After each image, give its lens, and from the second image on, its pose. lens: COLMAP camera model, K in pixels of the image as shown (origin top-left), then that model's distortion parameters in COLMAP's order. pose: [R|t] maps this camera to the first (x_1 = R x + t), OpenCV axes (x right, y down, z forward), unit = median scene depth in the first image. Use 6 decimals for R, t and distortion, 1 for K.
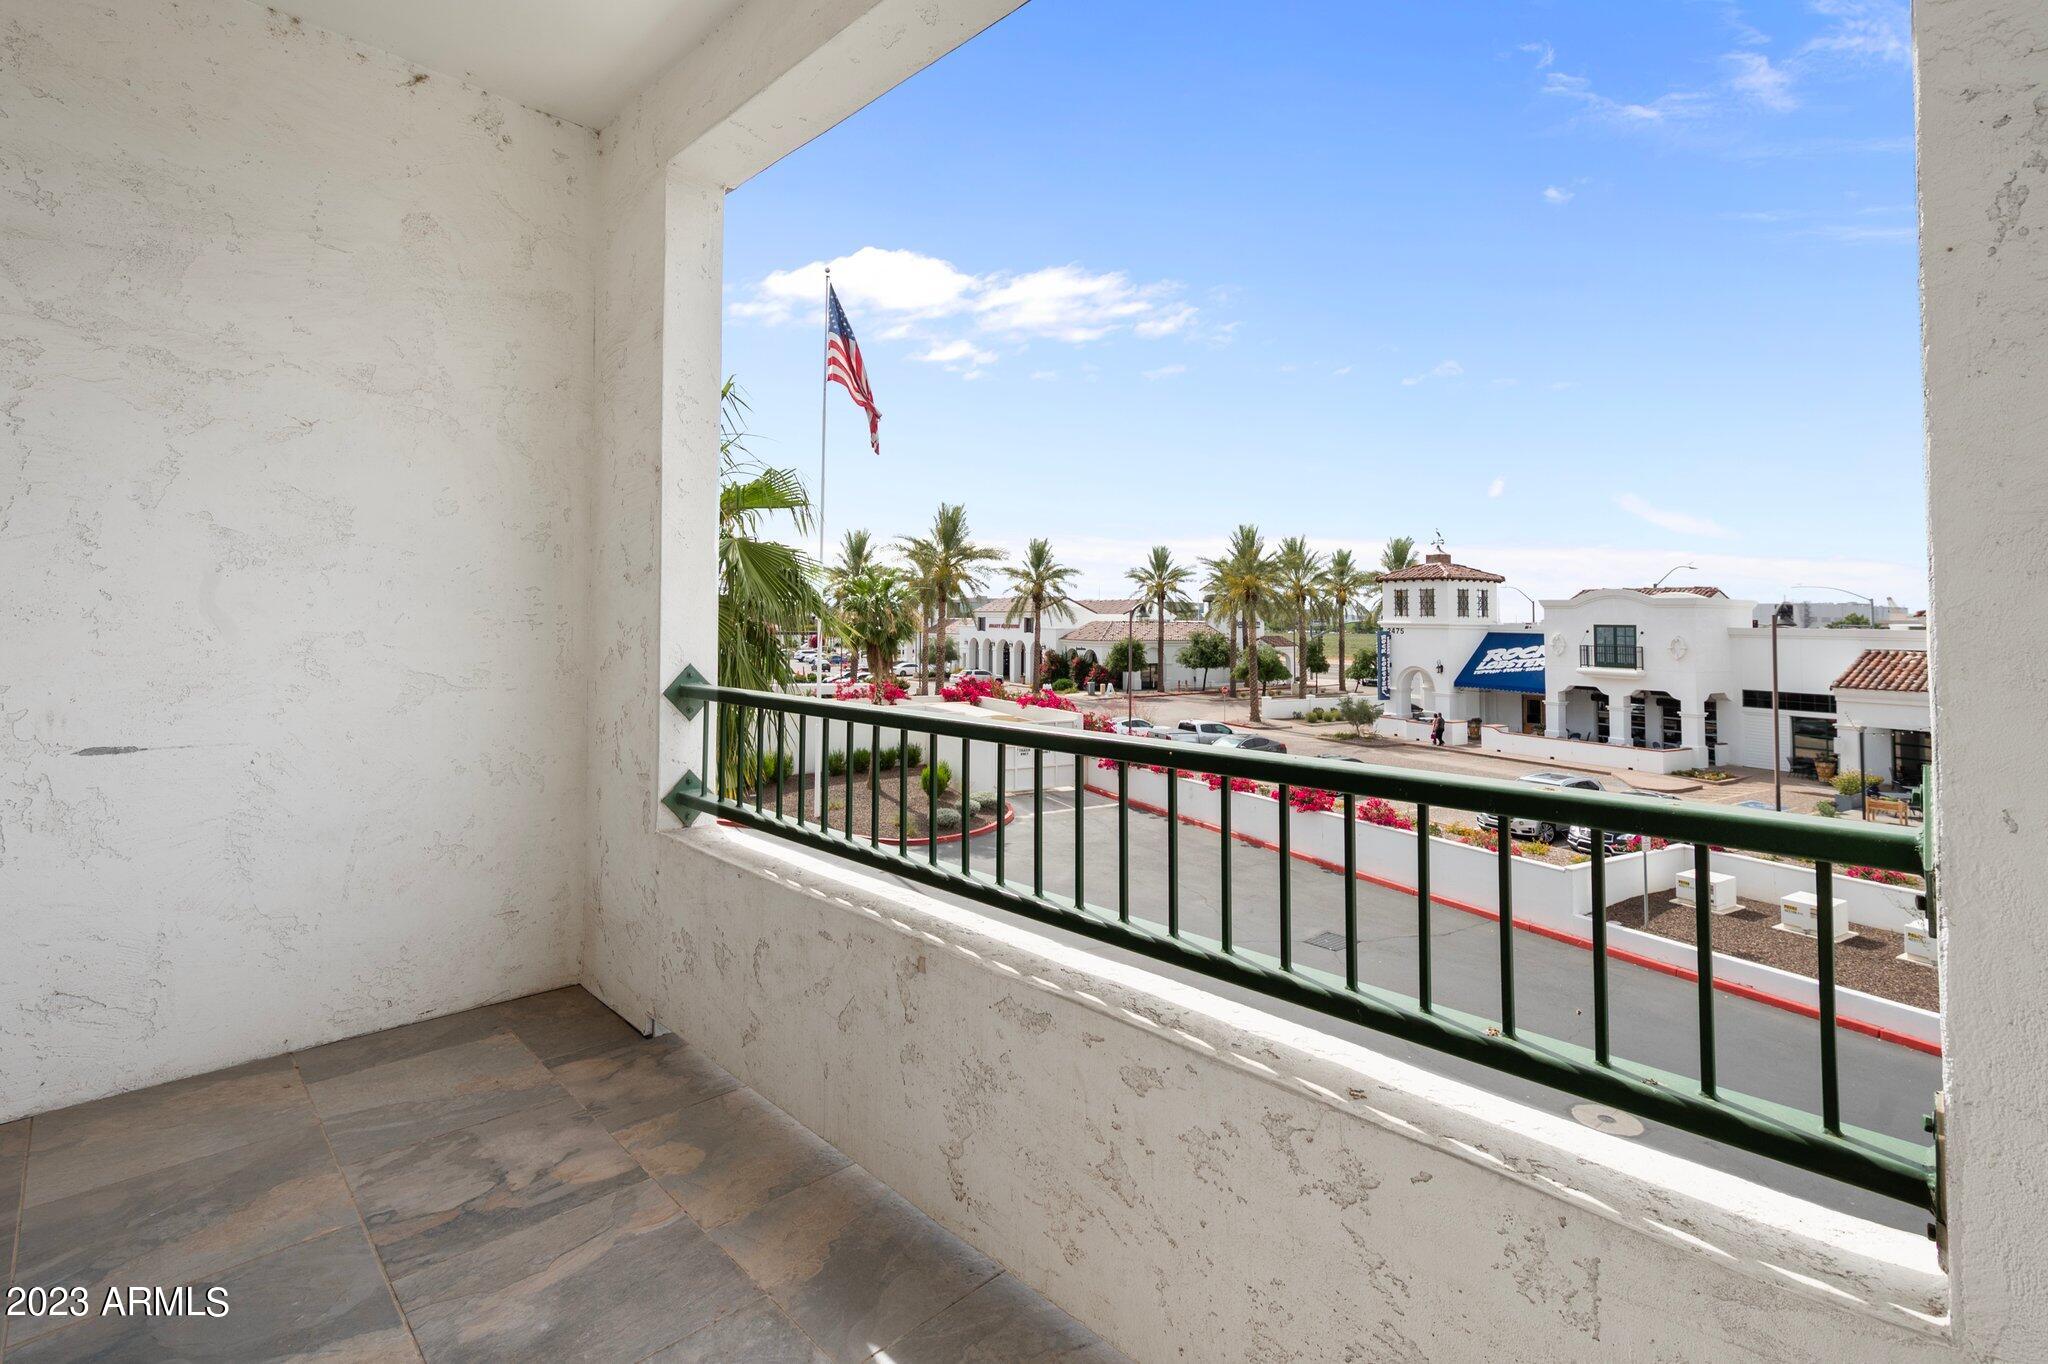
lens RADIAL K [[876.8, 0, 1028.1], [0, 876.8, 583.1], [0, 0, 1]] dist [-0.001357, -0.000170]
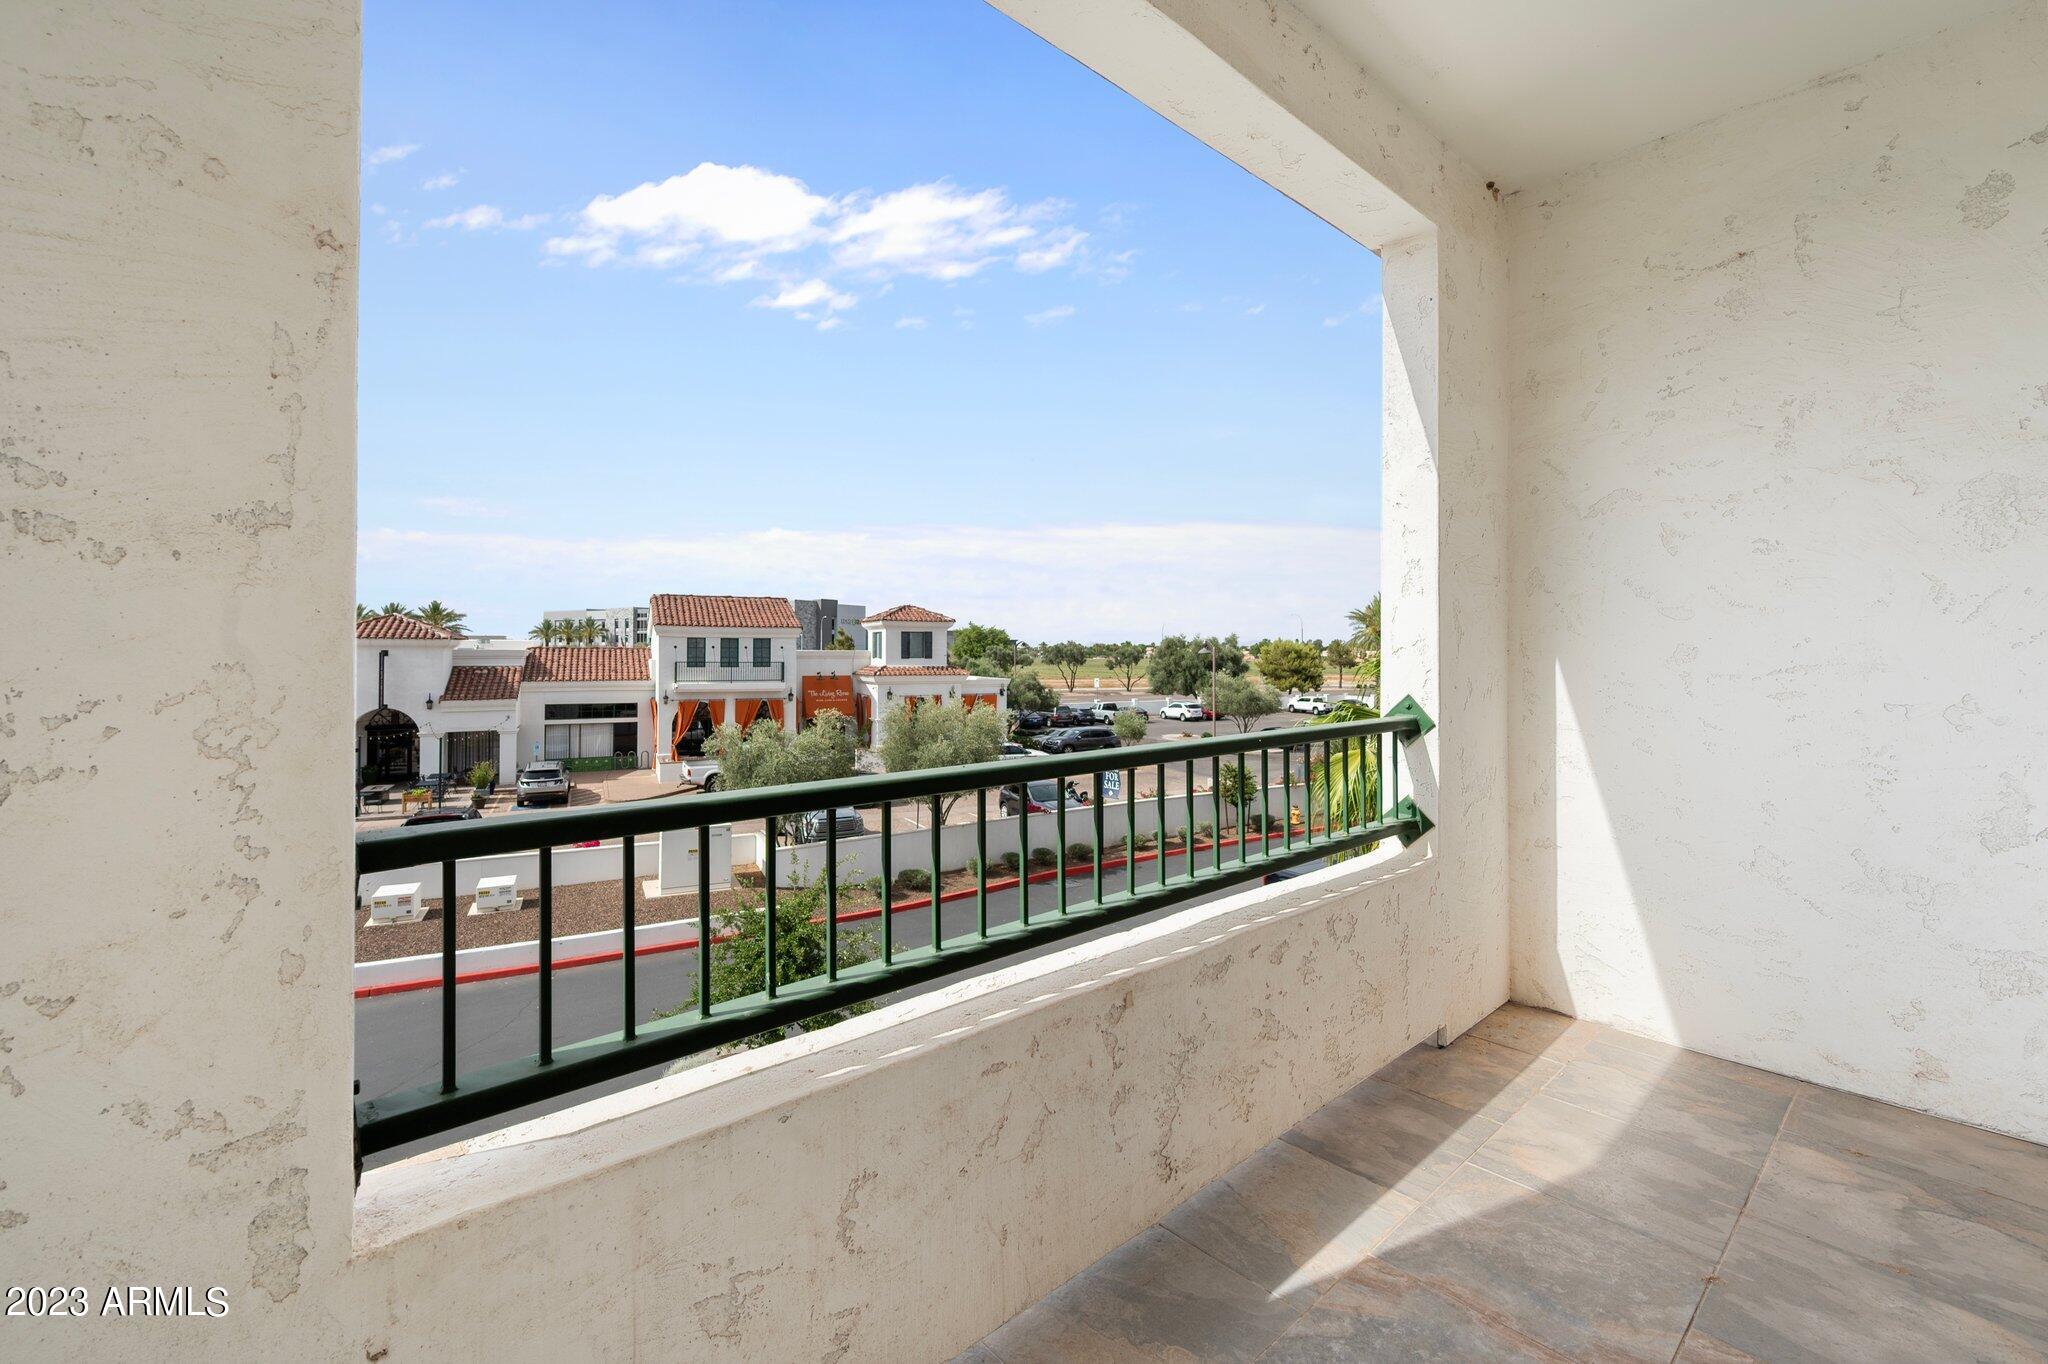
lens RADIAL K [[863.1, 0, 1019.3], [0, 863.1, 648.1], [0, 0, 1]] dist [0.002588, 0.000126]
pose [[0.104586, -0.009792, 0.994468, -0.964476], [-0.032486, 0.999384, 0.013257, 0.023607], [-0.993985, -0.033693, 0.104204, 0.901989]]
